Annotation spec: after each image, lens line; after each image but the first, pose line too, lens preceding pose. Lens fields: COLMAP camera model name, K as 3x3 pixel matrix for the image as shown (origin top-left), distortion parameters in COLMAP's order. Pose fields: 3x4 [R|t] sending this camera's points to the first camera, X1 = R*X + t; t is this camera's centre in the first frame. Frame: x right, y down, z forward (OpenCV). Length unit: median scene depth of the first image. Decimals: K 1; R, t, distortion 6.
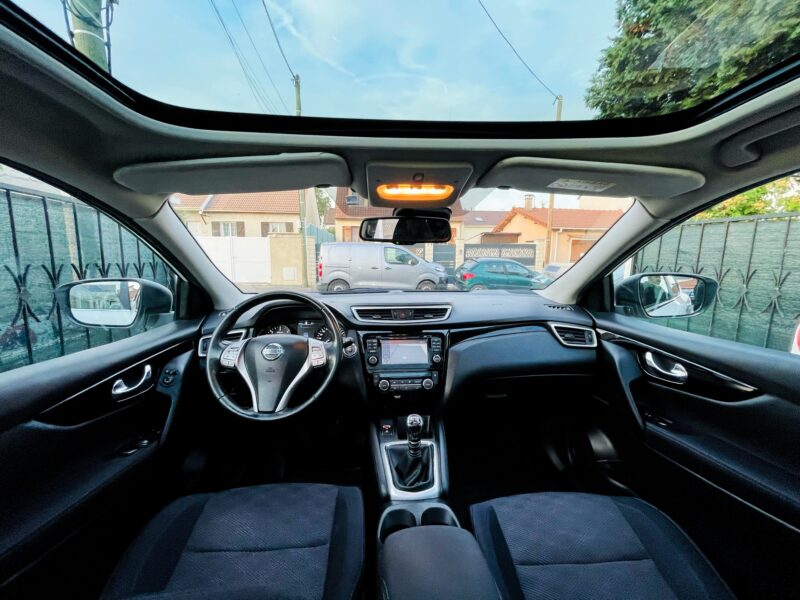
lens RADIAL K [[326.4, 0, 400.0], [0, 326.4, 302.4], [0, 0, 1]] dist [-0.007428, -0.000290]
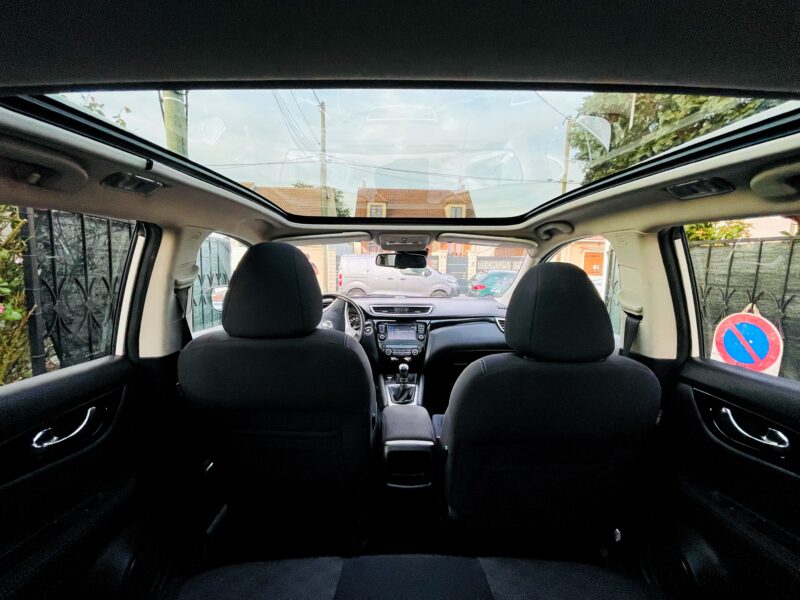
lens RADIAL K [[326.4, 0, 400.3], [0, 326.4, 294.3], [0, 0, 1]] dist [-0.007428, -0.000290]
pose [[0.998671, 0.012621, -0.049964, 0.083561], [-0.015377, 0.998359, -0.055169, 0.046289], [0.049185, 0.055864, 0.997226, -0.622338]]
